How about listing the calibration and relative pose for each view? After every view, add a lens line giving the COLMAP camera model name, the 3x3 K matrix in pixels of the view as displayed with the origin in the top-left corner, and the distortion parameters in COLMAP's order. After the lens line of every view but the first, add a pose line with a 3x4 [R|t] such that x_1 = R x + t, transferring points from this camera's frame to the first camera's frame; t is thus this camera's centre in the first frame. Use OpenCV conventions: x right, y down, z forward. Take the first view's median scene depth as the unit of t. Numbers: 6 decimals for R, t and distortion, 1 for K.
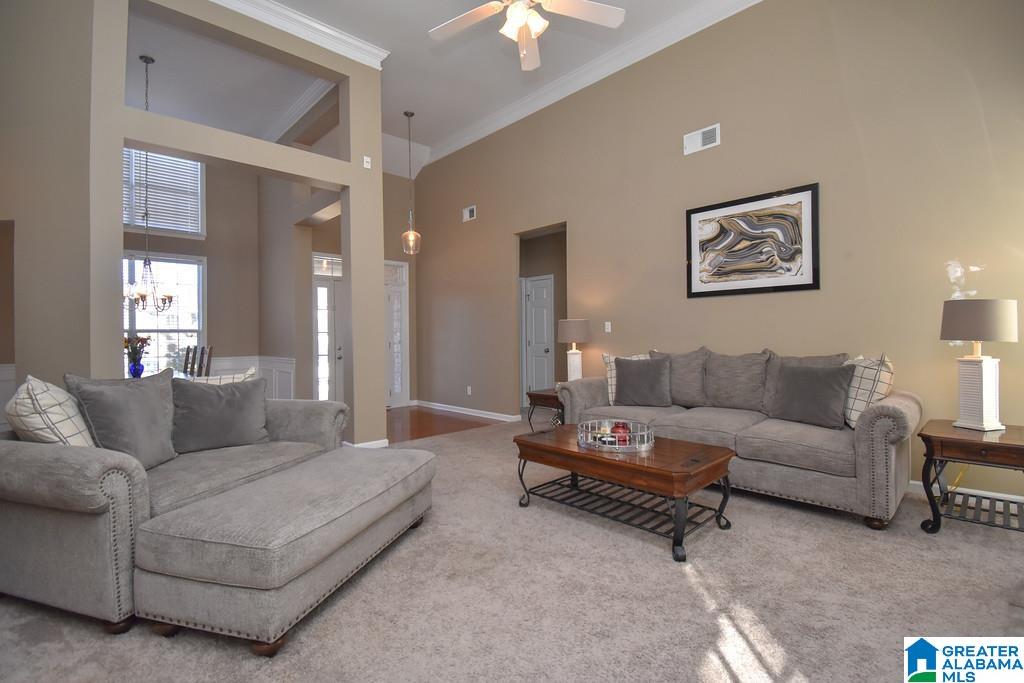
lens RADIAL K [[467.2, 0, 512.3], [0, 467.2, 338.9], [0, 0, 1]] dist [0.013830, -0.000621]
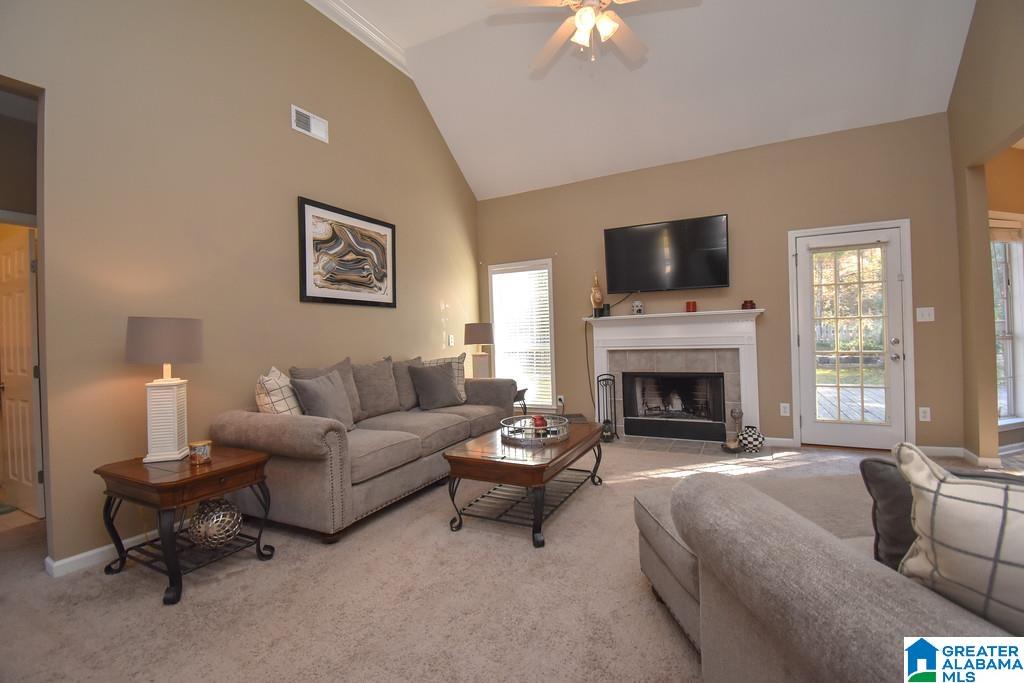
lens RADIAL K [[467.2, 0, 521.1], [0, 467.2, 336.4], [0, 0, 1]] dist [0.013830, -0.000621]
pose [[-0.327648, 0.018380, 0.944621, -0.594241], [0.029422, 0.999524, -0.009243, -0.006780], [-0.944342, 0.024764, -0.328033, 0.994602]]
